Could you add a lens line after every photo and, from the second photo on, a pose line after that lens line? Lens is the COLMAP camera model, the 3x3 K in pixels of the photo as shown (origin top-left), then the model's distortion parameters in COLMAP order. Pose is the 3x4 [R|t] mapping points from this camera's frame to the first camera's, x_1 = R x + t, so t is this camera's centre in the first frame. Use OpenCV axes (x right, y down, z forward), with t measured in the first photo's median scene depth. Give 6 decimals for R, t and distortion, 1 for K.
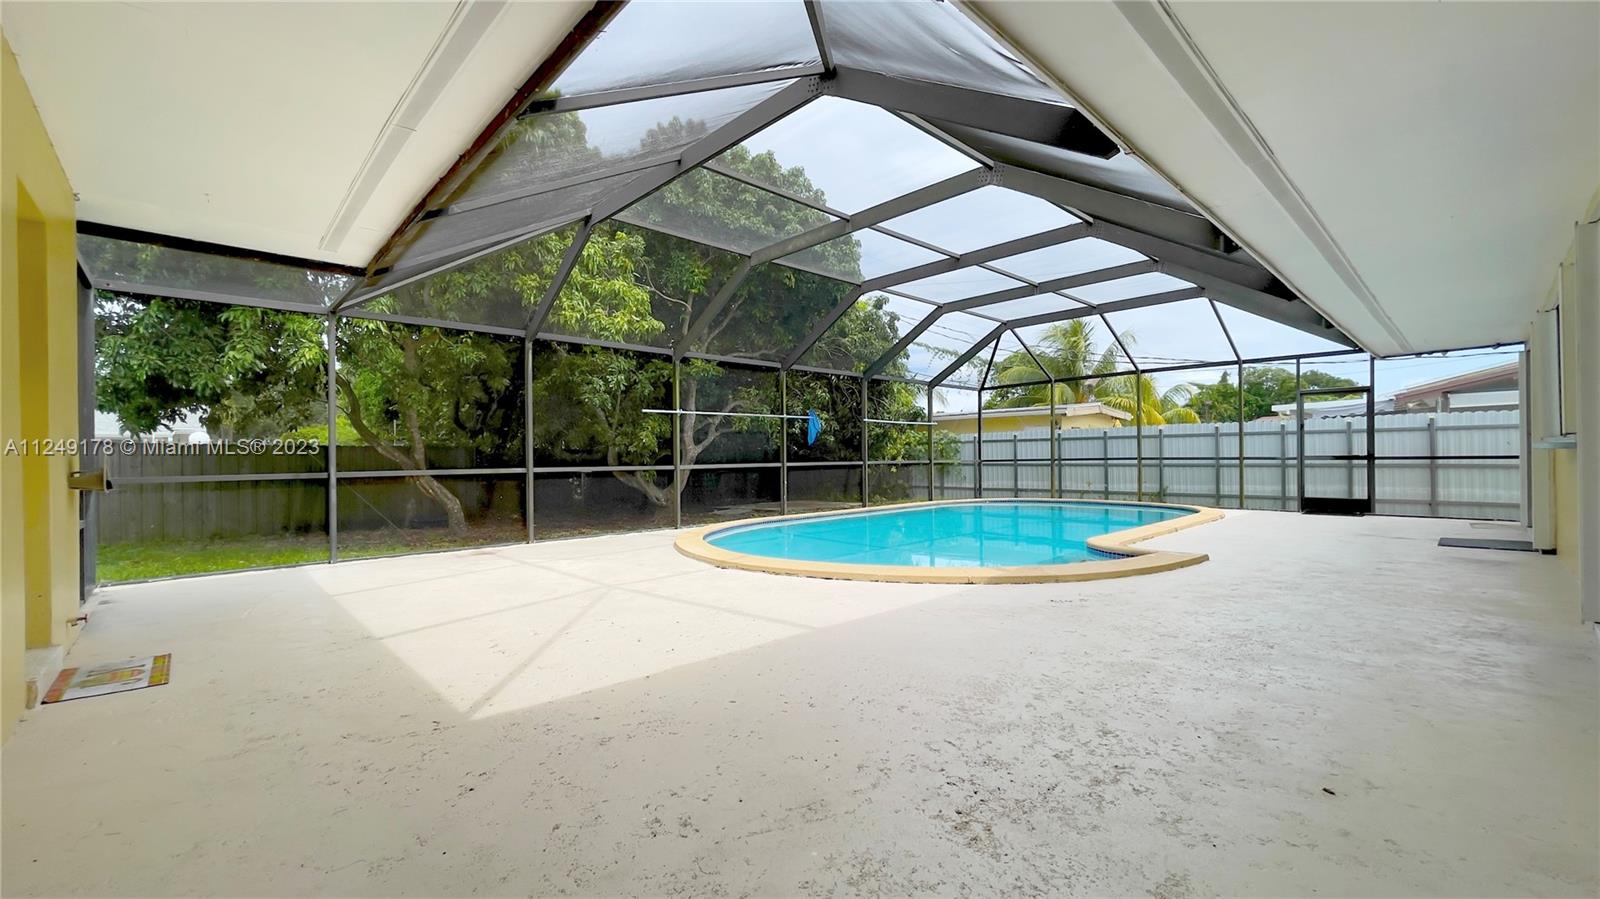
lens RADIAL K [[641.2, 0, 803.8], [0, 641.2, 450.2], [0, 0, 1]] dist [-0.013890, 0.005740]
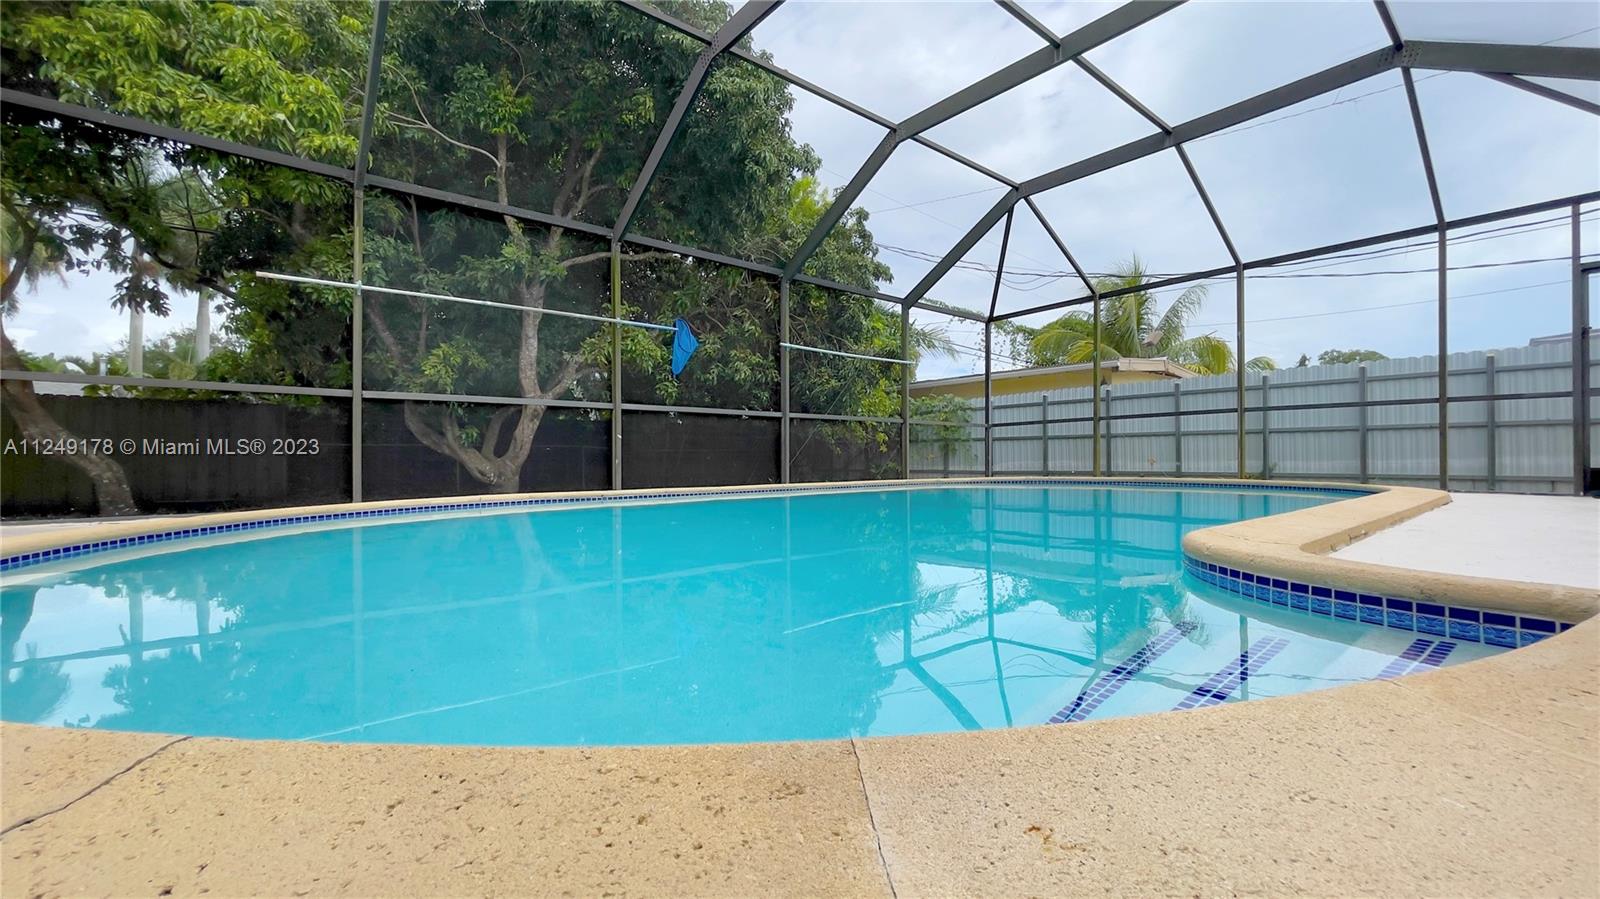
lens RADIAL K [[641.2, 0, 794.9], [0, 641.2, 455.6], [0, 0, 1]] dist [-0.013890, 0.005740]
pose [[0.997380, 0.003053, -0.072278, 0.120523], [-0.002614, 0.999978, 0.006171, 0.045398], [0.072295, -0.005966, 0.997365, 0.305119]]
